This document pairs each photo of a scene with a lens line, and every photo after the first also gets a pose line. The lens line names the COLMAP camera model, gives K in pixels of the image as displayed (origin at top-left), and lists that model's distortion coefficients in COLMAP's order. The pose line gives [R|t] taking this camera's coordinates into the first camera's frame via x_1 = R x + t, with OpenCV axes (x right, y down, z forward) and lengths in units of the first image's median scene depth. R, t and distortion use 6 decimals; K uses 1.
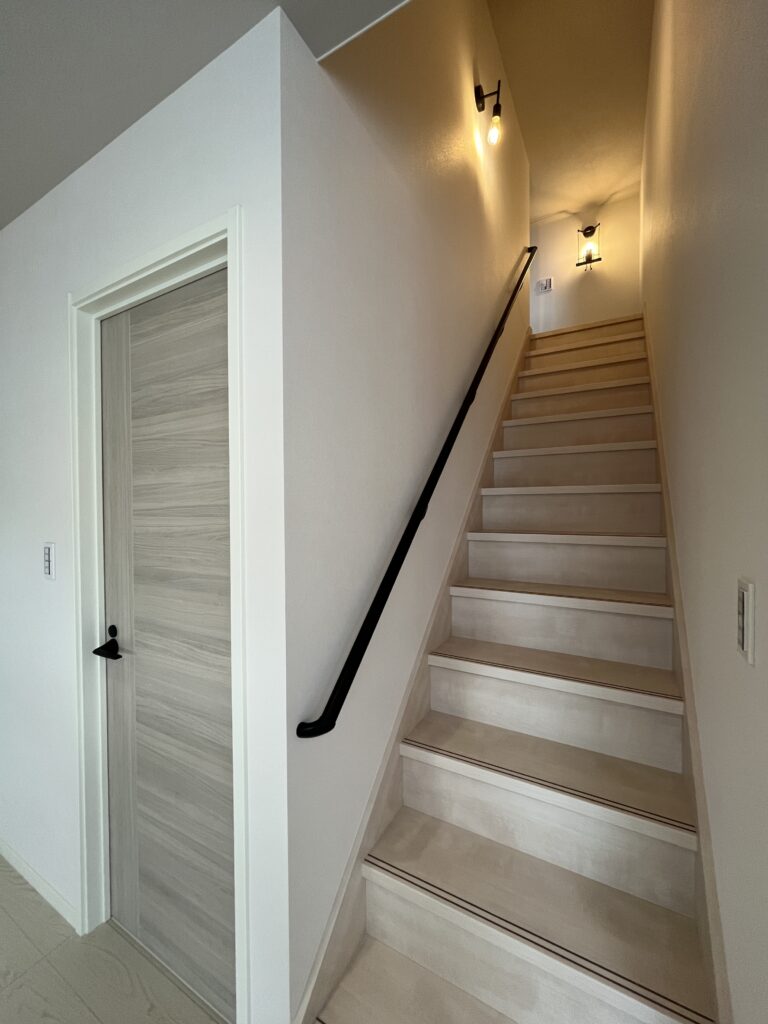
lens RADIAL K [[414.0, 0, 383.0], [0, 414.0, 517.7], [0, 0, 1]] dist [-0.006884, 0.000713]
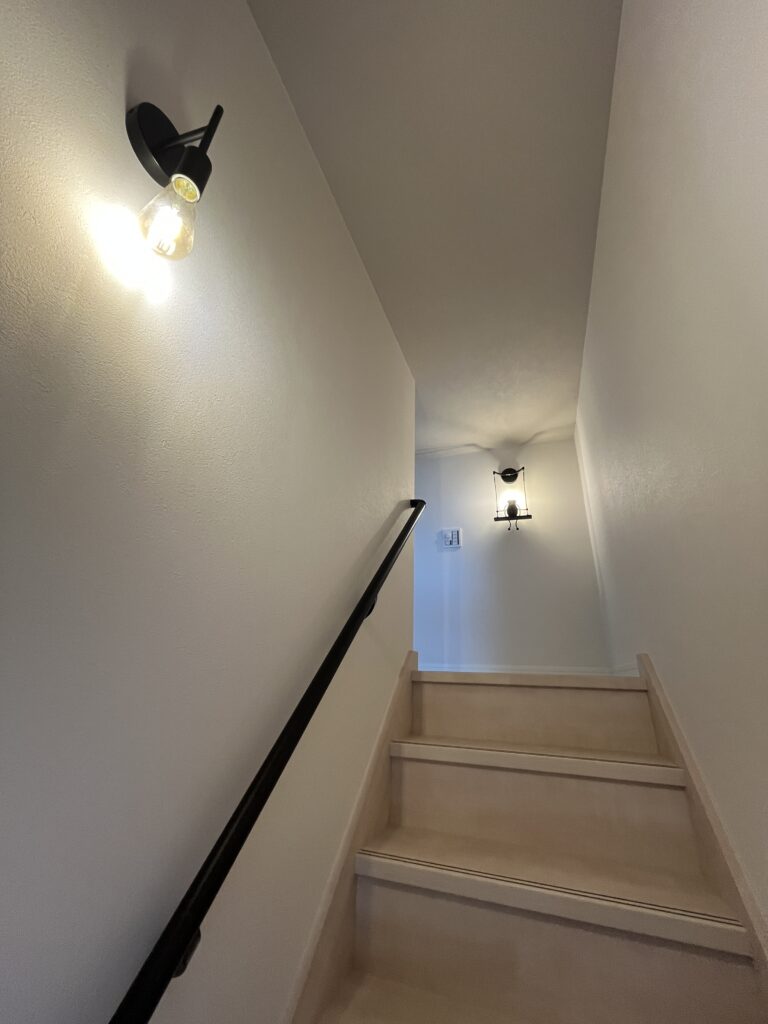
lens RADIAL K [[414.0, 0, 383.8], [0, 414.0, 508.6], [0, 0, 1]] dist [-0.006884, 0.000713]
pose [[0.985169, 0.100285, 0.139230, 0.216992], [-0.035738, 0.913556, -0.405140, -0.377073], [-0.167823, 0.394156, 0.903591, 0.460954]]
